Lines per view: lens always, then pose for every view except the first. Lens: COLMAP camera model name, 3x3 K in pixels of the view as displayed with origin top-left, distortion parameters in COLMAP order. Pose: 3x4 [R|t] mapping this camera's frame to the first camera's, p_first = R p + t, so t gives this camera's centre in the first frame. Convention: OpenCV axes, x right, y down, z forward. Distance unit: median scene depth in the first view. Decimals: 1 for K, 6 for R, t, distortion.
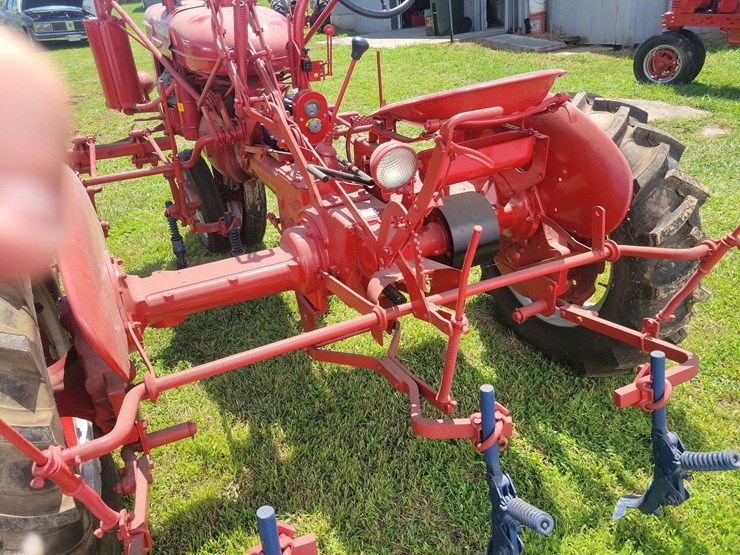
lens RADIAL K [[561.3, 0, 379.3], [0, 561.3, 276.1], [0, 0, 1]] dist [0.038361, -0.011051]
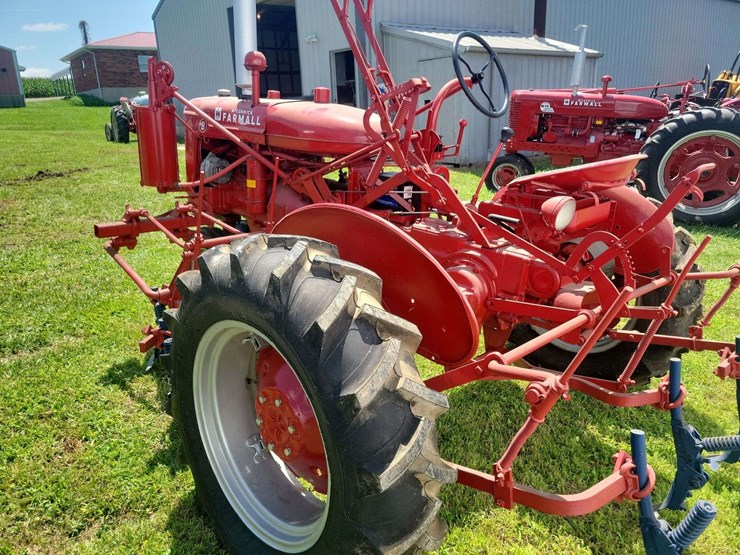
lens RADIAL K [[549.3, 0, 370.8], [0, 549.3, 273.6], [0, 0, 1]] dist [0.039813, -0.008570]
pose [[0.957348, -0.015987, 0.288496, -0.604776], [0.069493, 0.981900, -0.176192, 0.116482], [-0.280457, 0.188726, 0.941130, -0.077803]]
